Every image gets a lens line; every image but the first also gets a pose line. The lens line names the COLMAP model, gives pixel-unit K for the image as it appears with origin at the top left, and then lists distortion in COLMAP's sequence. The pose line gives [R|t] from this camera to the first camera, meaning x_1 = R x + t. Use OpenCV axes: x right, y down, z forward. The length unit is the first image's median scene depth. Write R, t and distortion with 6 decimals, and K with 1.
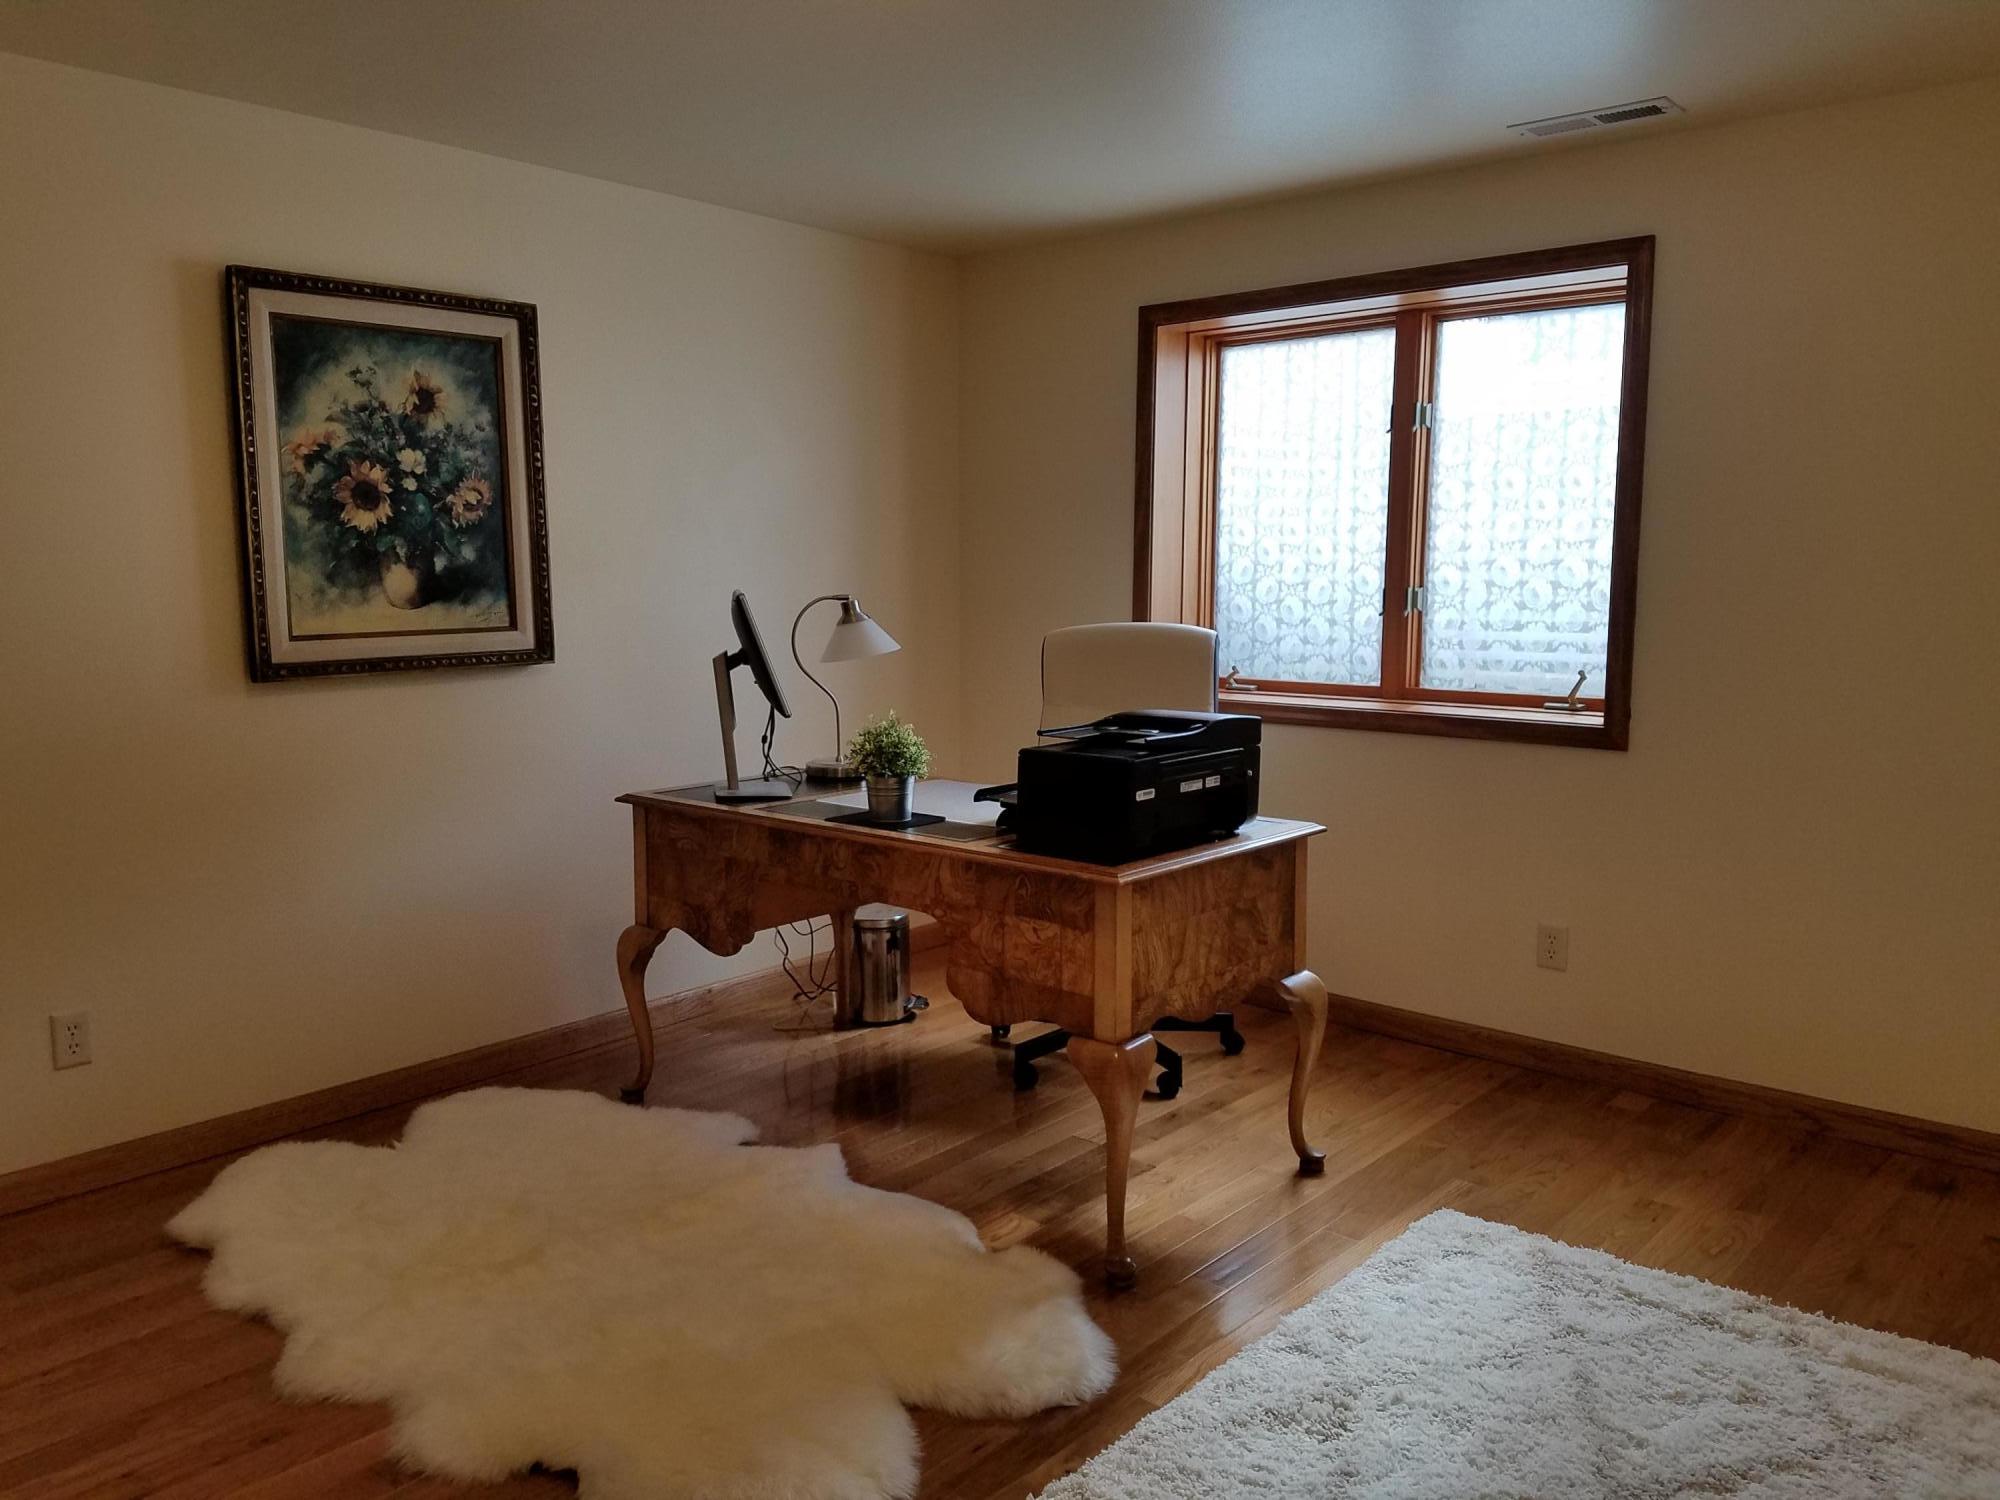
lens RADIAL K [[1502.1, 0, 997.3], [0, 1502.1, 751.9], [0, 0, 1]] dist [0.002222, -0.022498]
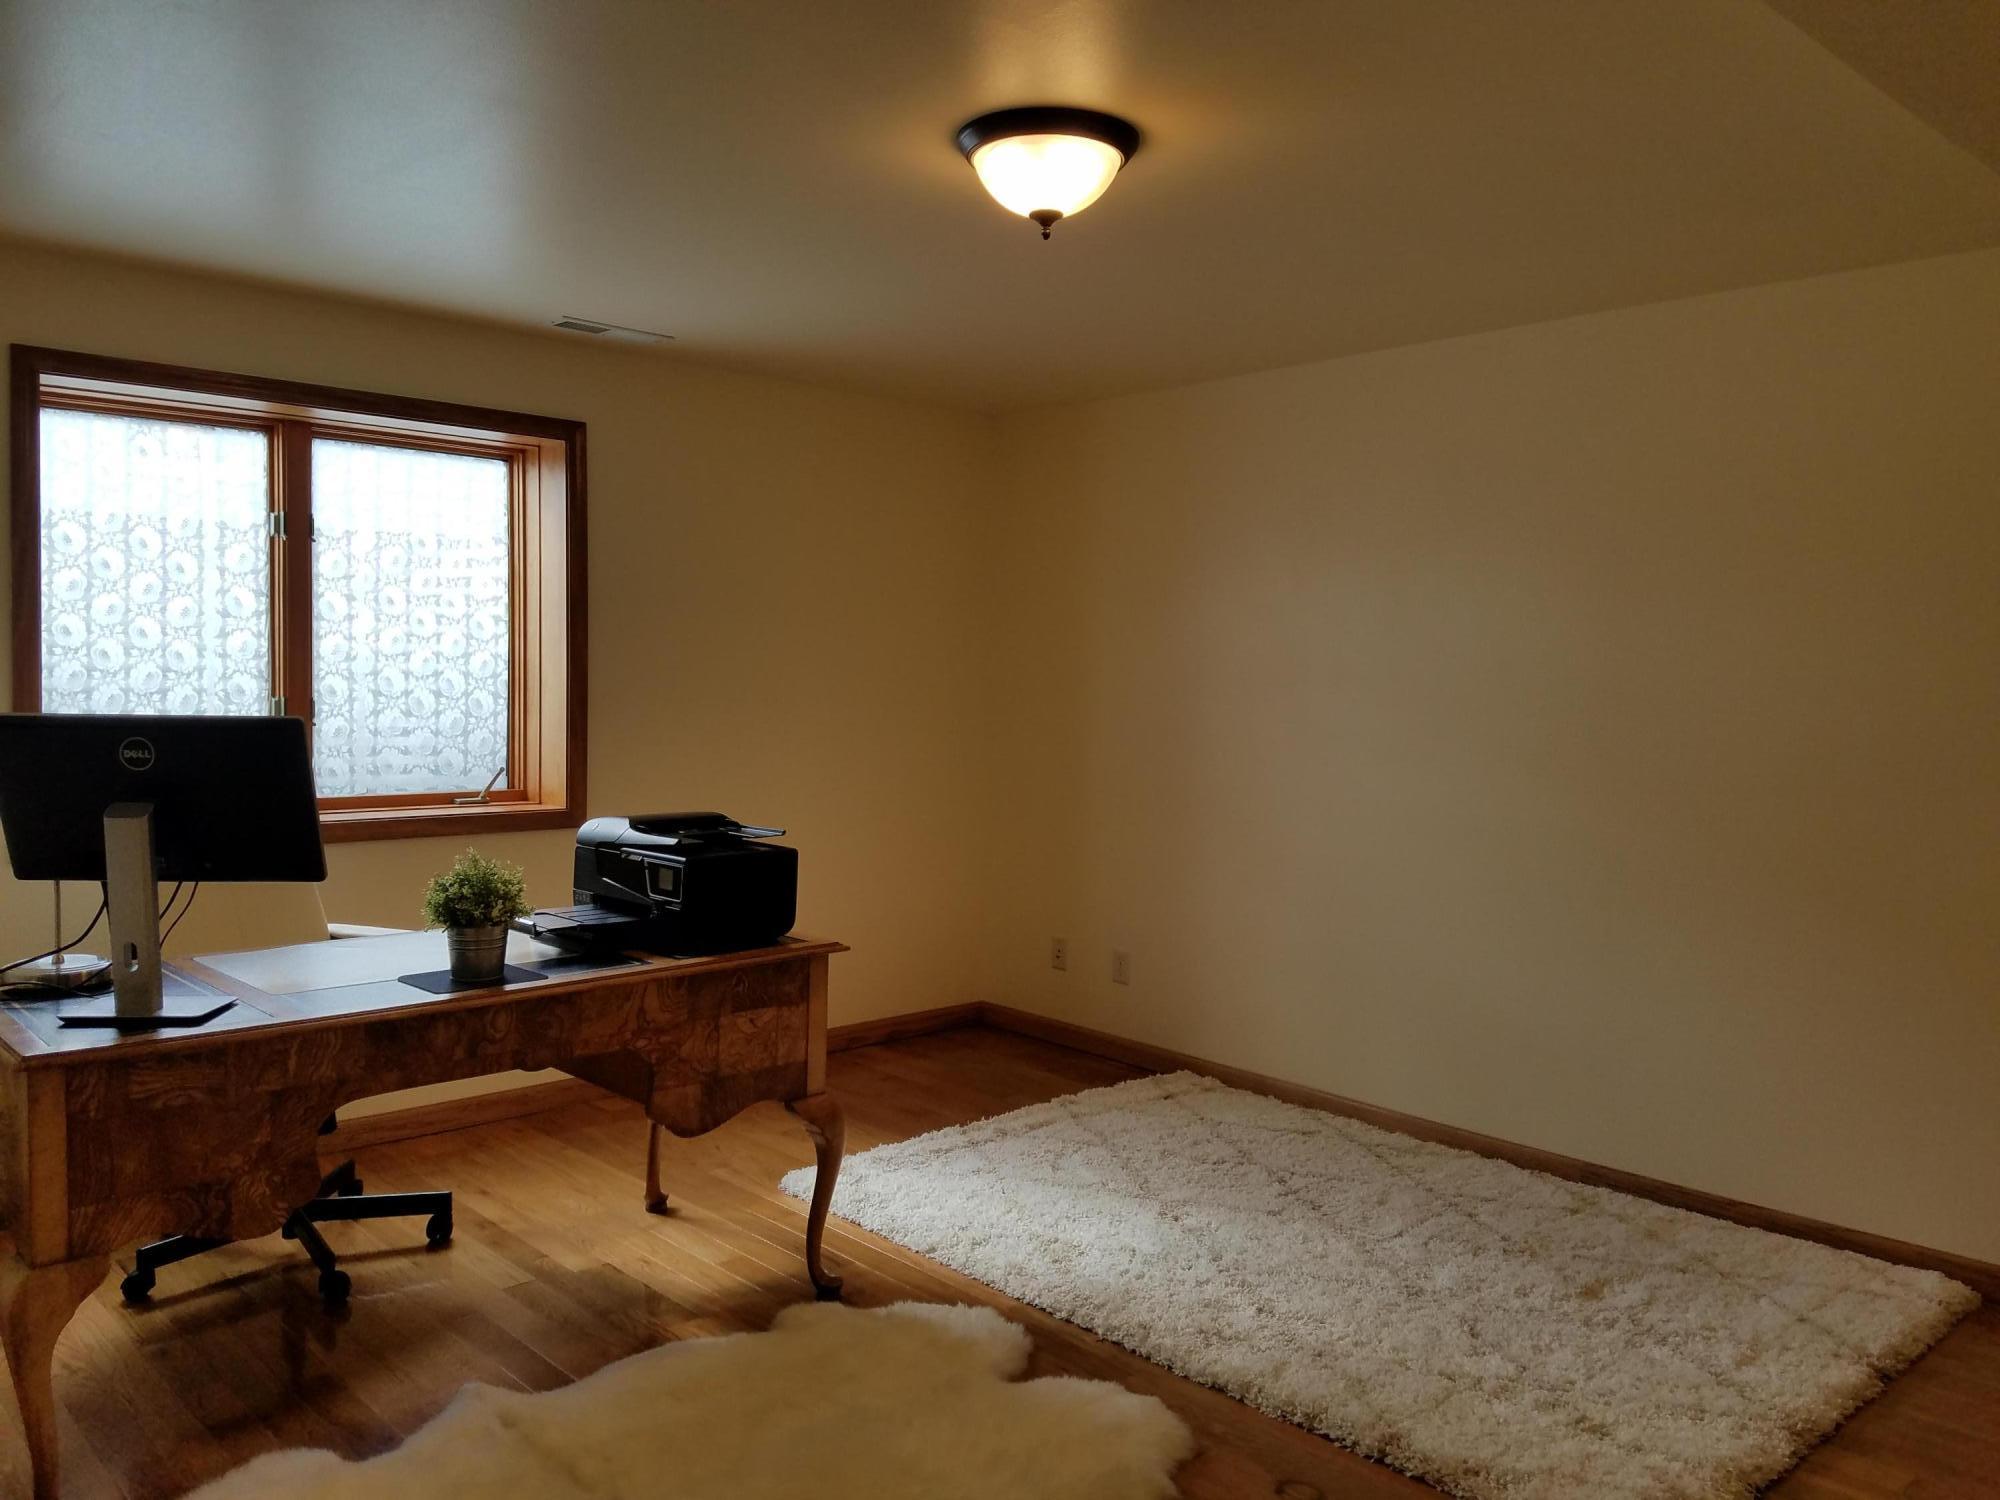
lens RADIAL K [[1502.1, 0, 998.7], [0, 1502.1, 749.8], [0, 0, 1]] dist [0.002222, -0.022498]
pose [[0.073268, -0.042724, 0.996397, -0.715162], [0.102633, 0.994101, 0.035079, -0.065910], [-0.992017, 0.099693, 0.077221, 0.499830]]
